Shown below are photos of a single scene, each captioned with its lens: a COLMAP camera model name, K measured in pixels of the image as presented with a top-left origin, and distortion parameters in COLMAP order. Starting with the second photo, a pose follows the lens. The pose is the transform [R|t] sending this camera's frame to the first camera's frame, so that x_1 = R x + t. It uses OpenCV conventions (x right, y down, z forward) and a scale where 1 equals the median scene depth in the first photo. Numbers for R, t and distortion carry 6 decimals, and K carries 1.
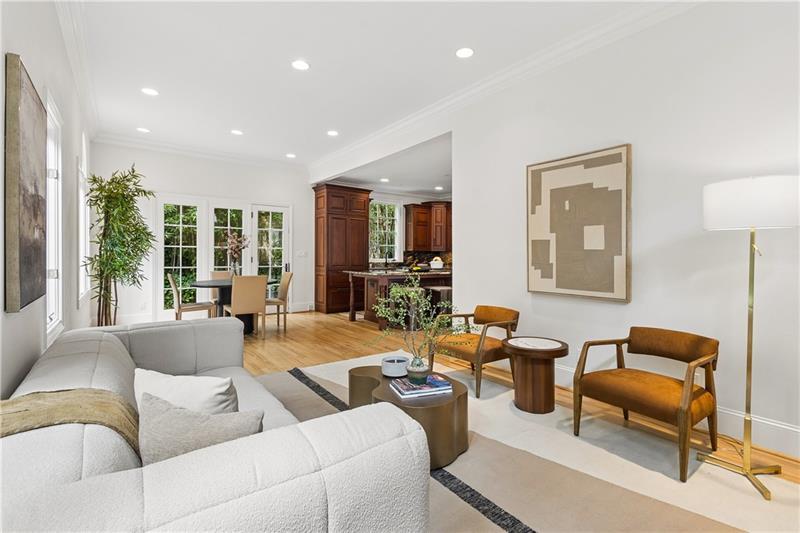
lens RADIAL K [[378.8, 0, 406.8], [0, 378.8, 263.3], [0, 0, 1]] dist [0.028781, -0.012032]
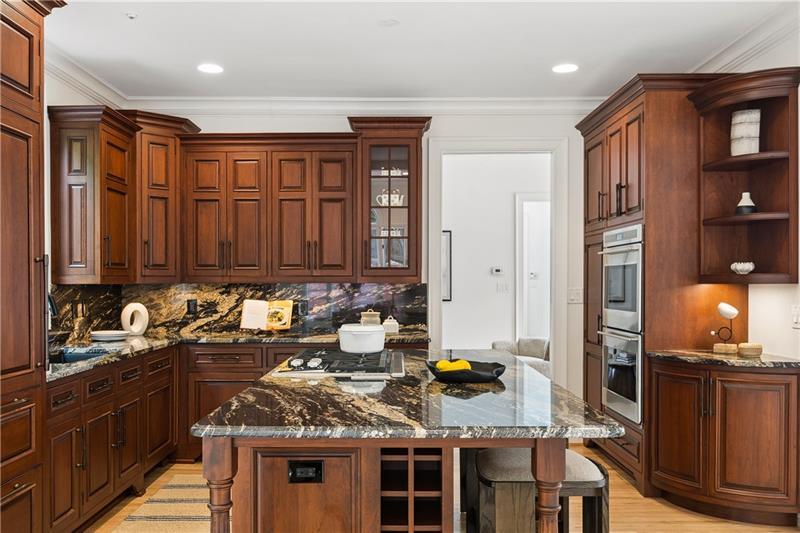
lens RADIAL K [[711.0, 0, 385.3], [0, 711.0, 285.2], [0, 0, 1]] dist [-0.001927, 0.001055]
pose [[0.608293, -0.017103, 0.793529, -0.310994], [0.025542, 0.999672, 0.001966, -0.033879], [-0.793302, 0.019072, 0.608530, 0.652232]]
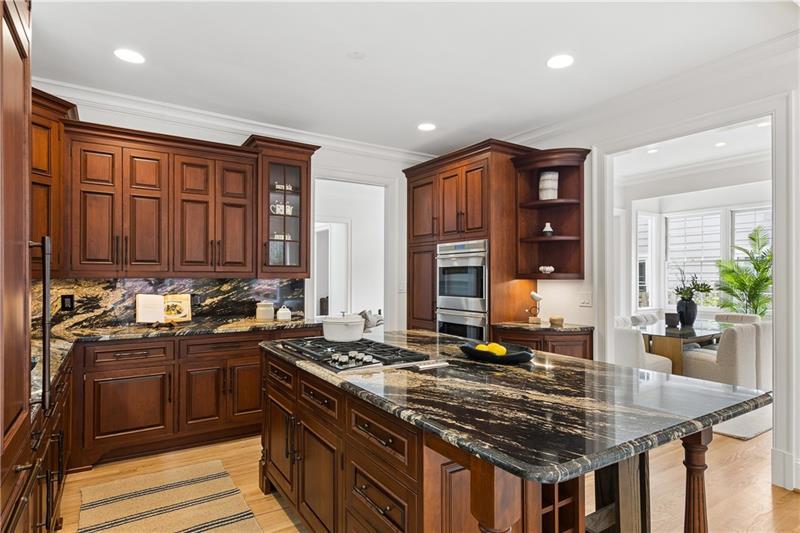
lens RADIAL K [[444.7, 0, 404.9], [0, 444.7, 276.2], [0, 0, 1]] dist [0.020384, -0.000279]
pose [[0.062973, -0.011009, 0.997955, -0.273056], [0.019470, 0.999762, 0.009800, -0.039419], [-0.997825, 0.018813, 0.063172, 0.899735]]
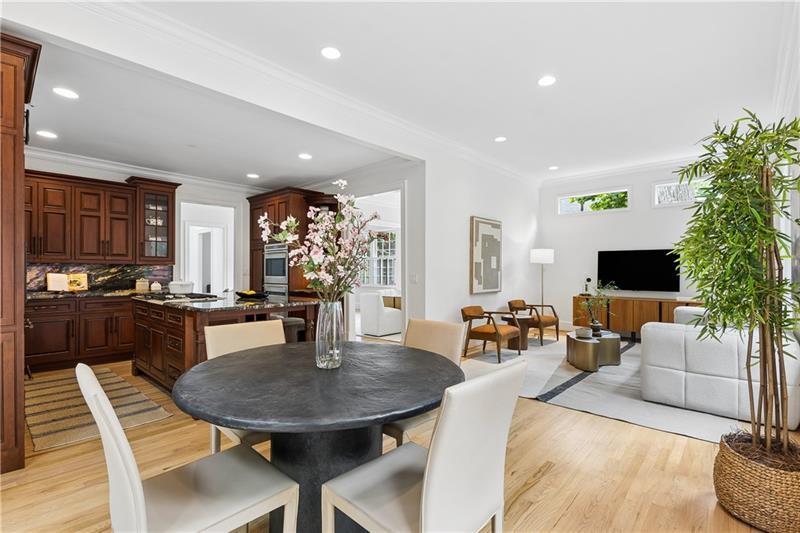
lens RADIAL K [[381.9, 0, 411.7], [0, 381.9, 270.5], [0, 0, 1]] dist [0.009067, -0.000687]
pose [[-0.194202, -0.006535, 0.980940, -0.573686], [0.018124, 0.999783, 0.010248, -0.021579], [-0.980794, 0.019769, -0.194042, 0.736325]]
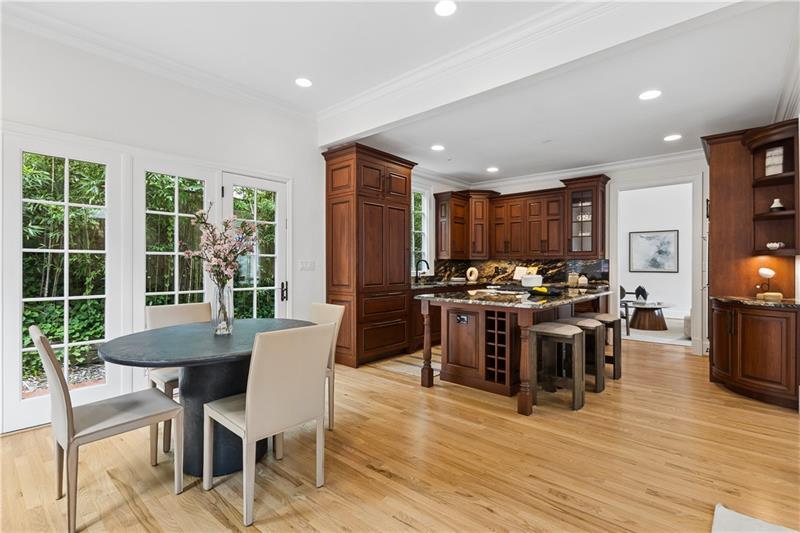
lens RADIAL K [[378.8, 0, 406.8], [0, 378.8, 263.3], [0, 0, 1]] dist [0.028781, -0.012032]
pose [[0.977217, -0.006669, 0.212136, -0.254429], [0.011419, 0.999711, -0.021178, -0.013581], [-0.211934, 0.023118, 0.977011, 0.406381]]
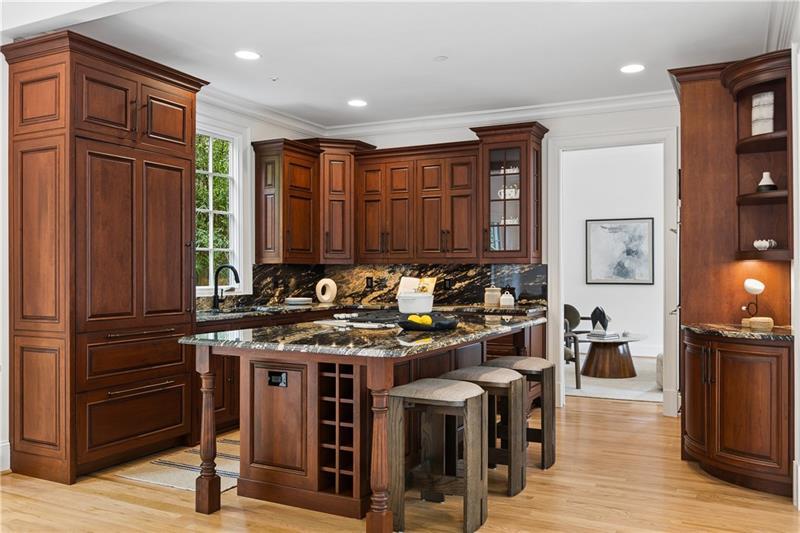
lens RADIAL K [[668.3, 0, 404.3], [0, 668.3, 267.6], [0, 0, 1]] dist [-0.001488, 0.006542]
pose [[0.898129, -0.007406, 0.439670, -0.203184], [0.017937, 0.999643, -0.019801, -0.016234], [-0.439367, 0.025670, 0.897941, 0.421279]]
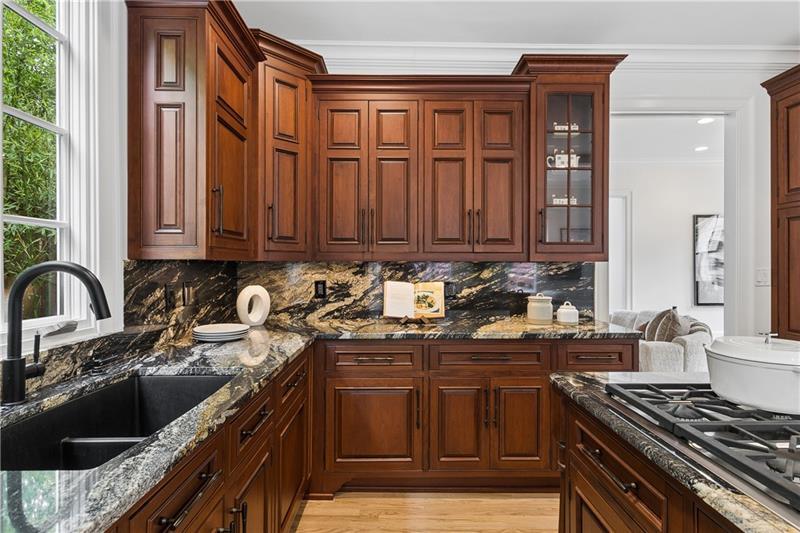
lens RADIAL K [[420.1, 0, 404.0], [0, 420.1, 264.5], [0, 0, 1]] dist [0.003156, 0.000544]
pose [[0.584908, -0.008594, 0.811054, -0.103811], [0.023494, 0.999704, -0.006351, -0.033024], [-0.810759, 0.022769, 0.584937, 0.986525]]
